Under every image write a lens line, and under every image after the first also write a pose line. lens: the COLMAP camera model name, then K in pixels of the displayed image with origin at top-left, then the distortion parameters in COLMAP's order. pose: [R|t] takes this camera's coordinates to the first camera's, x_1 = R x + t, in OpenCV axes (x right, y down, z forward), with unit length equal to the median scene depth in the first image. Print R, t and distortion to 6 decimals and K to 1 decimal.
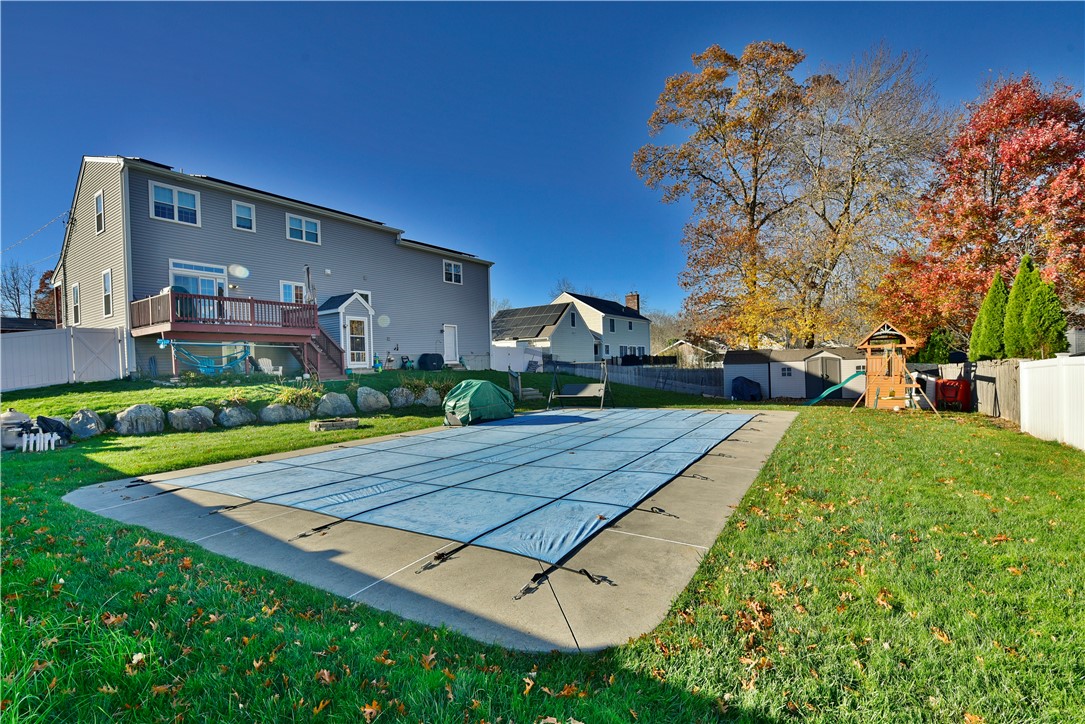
lens RADIAL K [[502.8, 0, 542.2], [0, 502.8, 369.5], [0, 0, 1]] dist [0.001425, 0.000297]
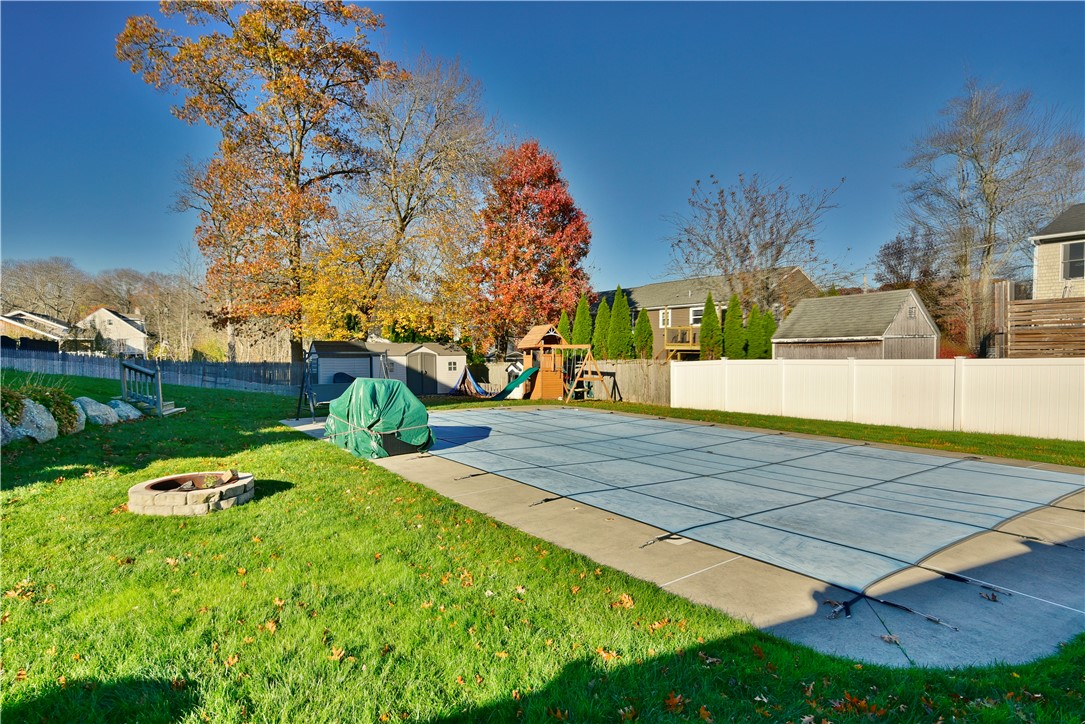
lens RADIAL K [[600.8, 0, 541.4], [0, 600.8, 374.5], [0, 0, 1]] dist [-0.000733, -0.000005]
pose [[0.418135, -0.004848, 0.908372, -0.453418], [-0.010263, 0.999897, 0.010060, 0.004610], [-0.908327, -0.013529, 0.418042, 0.337190]]
